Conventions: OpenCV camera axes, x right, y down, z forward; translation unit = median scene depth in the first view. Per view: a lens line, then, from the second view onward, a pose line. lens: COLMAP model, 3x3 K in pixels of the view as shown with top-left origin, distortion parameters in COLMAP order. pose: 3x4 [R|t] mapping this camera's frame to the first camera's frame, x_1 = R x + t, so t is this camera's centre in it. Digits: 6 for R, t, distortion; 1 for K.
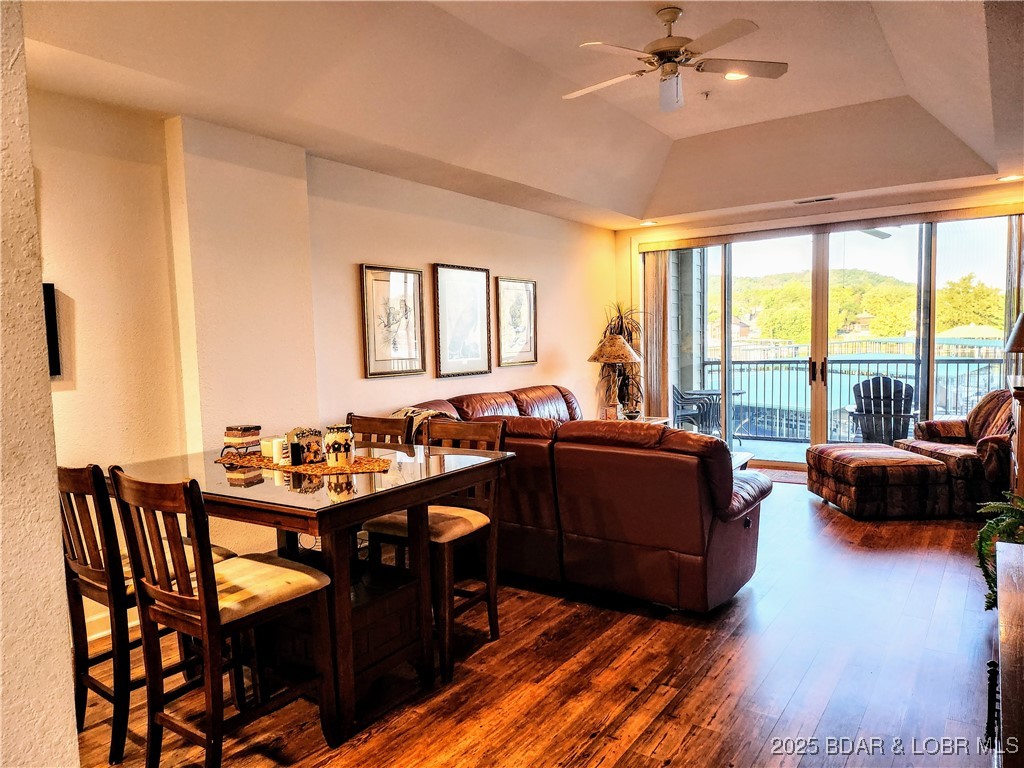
lens RADIAL K [[709.4, 0, 483.9], [0, 709.4, 382.0], [0, 0, 1]] dist [0.046195, -0.013774]
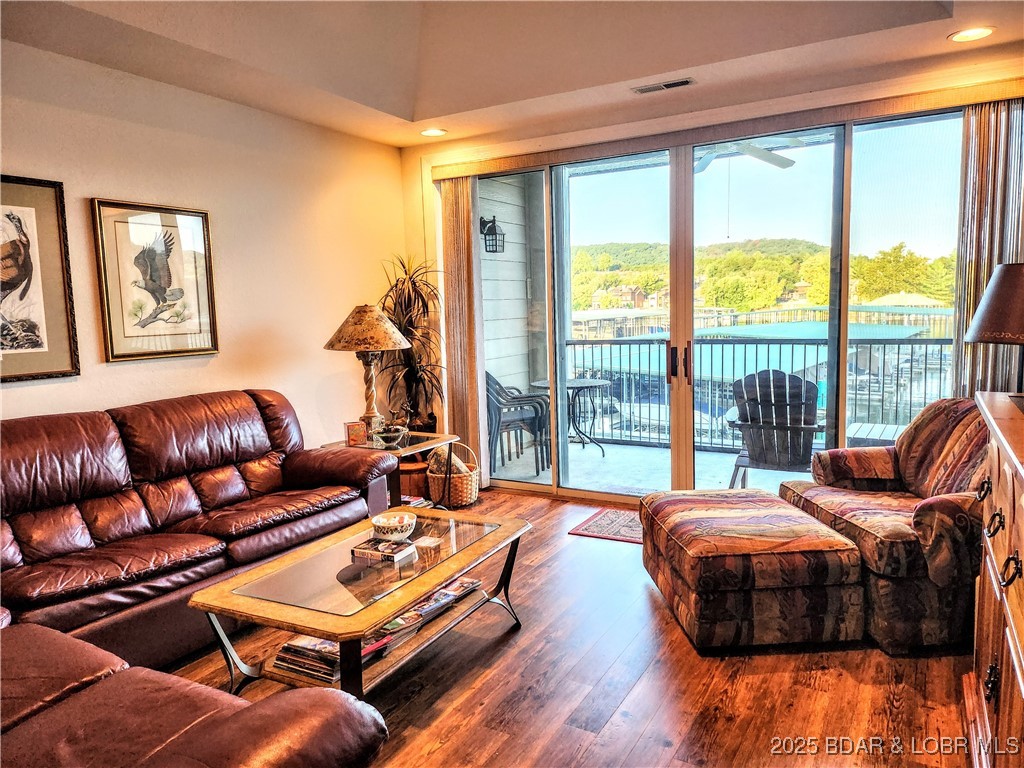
lens RADIAL K [[709.4, 0, 489.6], [0, 709.4, 370.0], [0, 0, 1]] dist [0.046195, -0.013774]
pose [[0.997199, -0.008665, 0.074288, 0.254321], [0.006679, 0.999615, 0.026937, -0.026365], [-0.074493, -0.026366, 0.996873, 0.380691]]
